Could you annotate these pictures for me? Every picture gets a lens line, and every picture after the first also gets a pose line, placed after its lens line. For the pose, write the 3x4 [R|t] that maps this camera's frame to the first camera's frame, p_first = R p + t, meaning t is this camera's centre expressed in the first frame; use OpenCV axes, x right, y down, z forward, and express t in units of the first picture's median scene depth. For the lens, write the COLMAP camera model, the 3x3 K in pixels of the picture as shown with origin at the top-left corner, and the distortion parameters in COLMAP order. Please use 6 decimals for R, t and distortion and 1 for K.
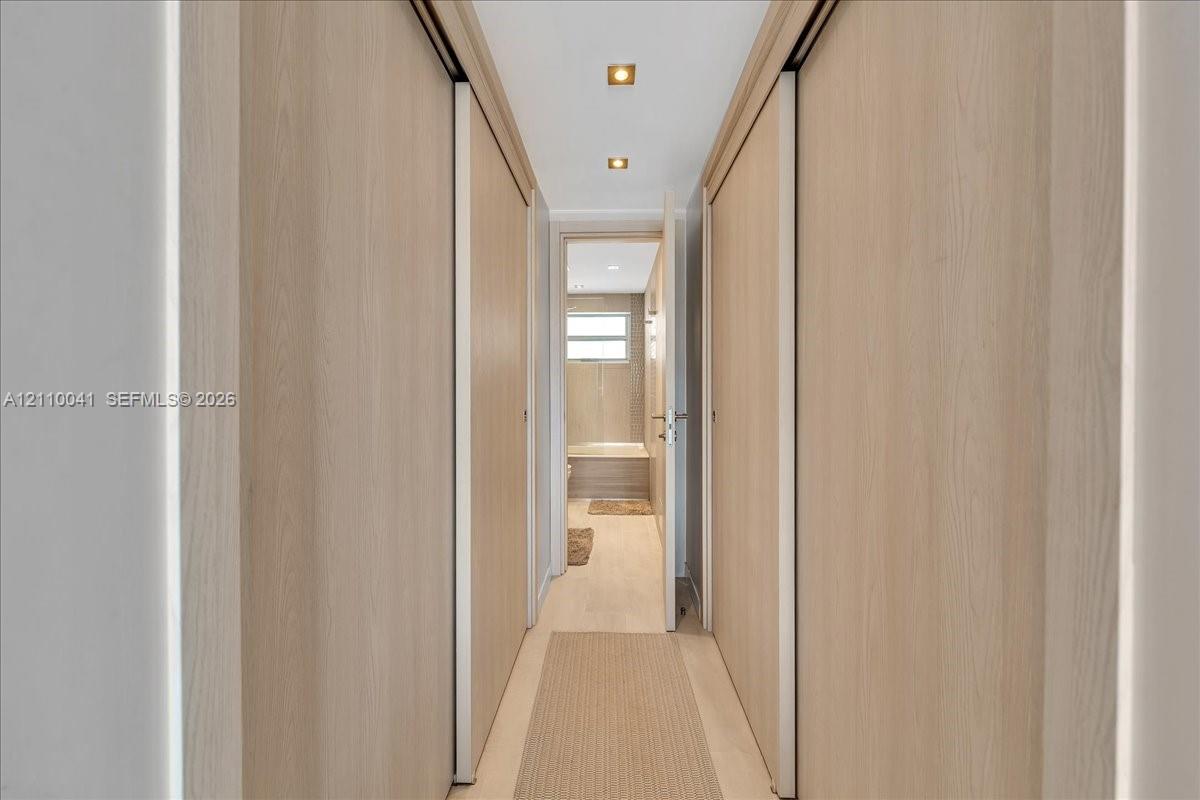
lens RADIAL K [[446.0, 0, 600.0], [0, 446.0, 400.0], [0, 0, 1]] dist [0.001301, -0.000191]
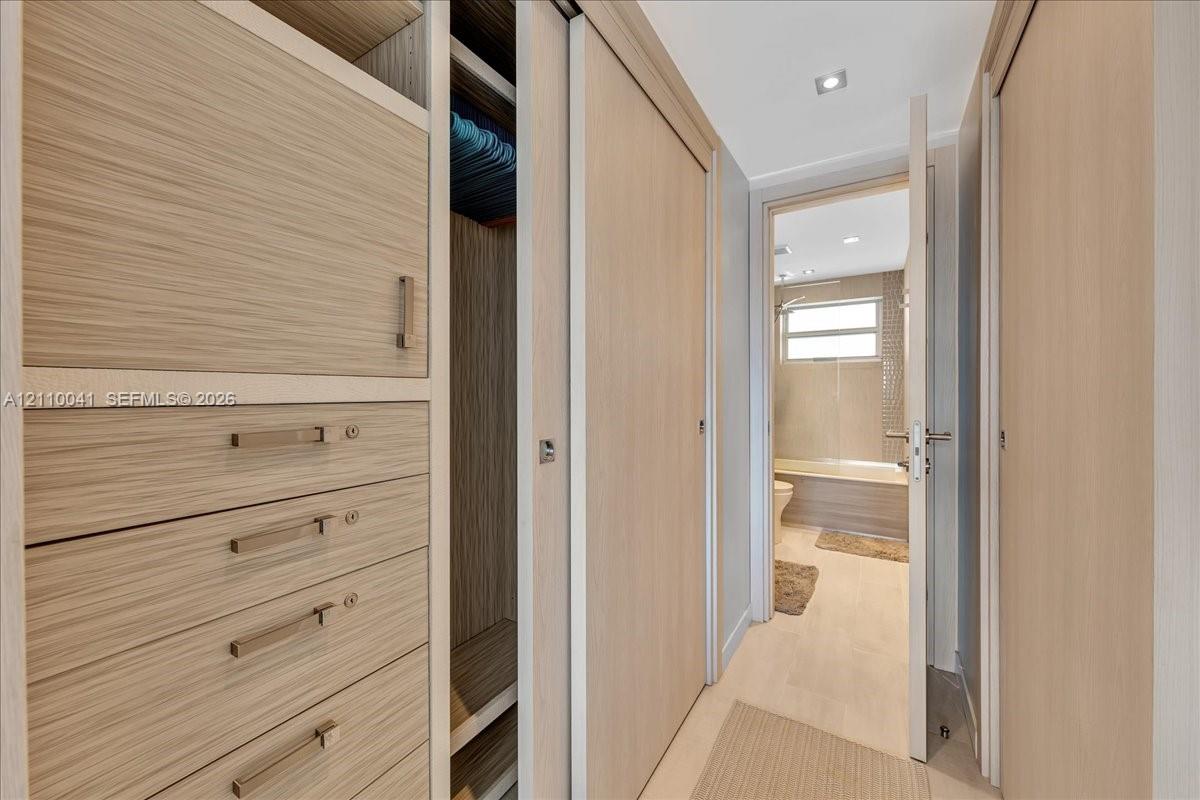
lens RADIAL K [[446.0, 0, 600.0], [0, 446.0, 400.0], [0, 0, 1]] dist [0.001301, -0.000191]
pose [[0.865900, 0.007143, -0.500166, 0.057010], [-0.012708, 0.999889, -0.007722, -0.003843], [0.500055, 0.013043, 0.865895, 0.133552]]
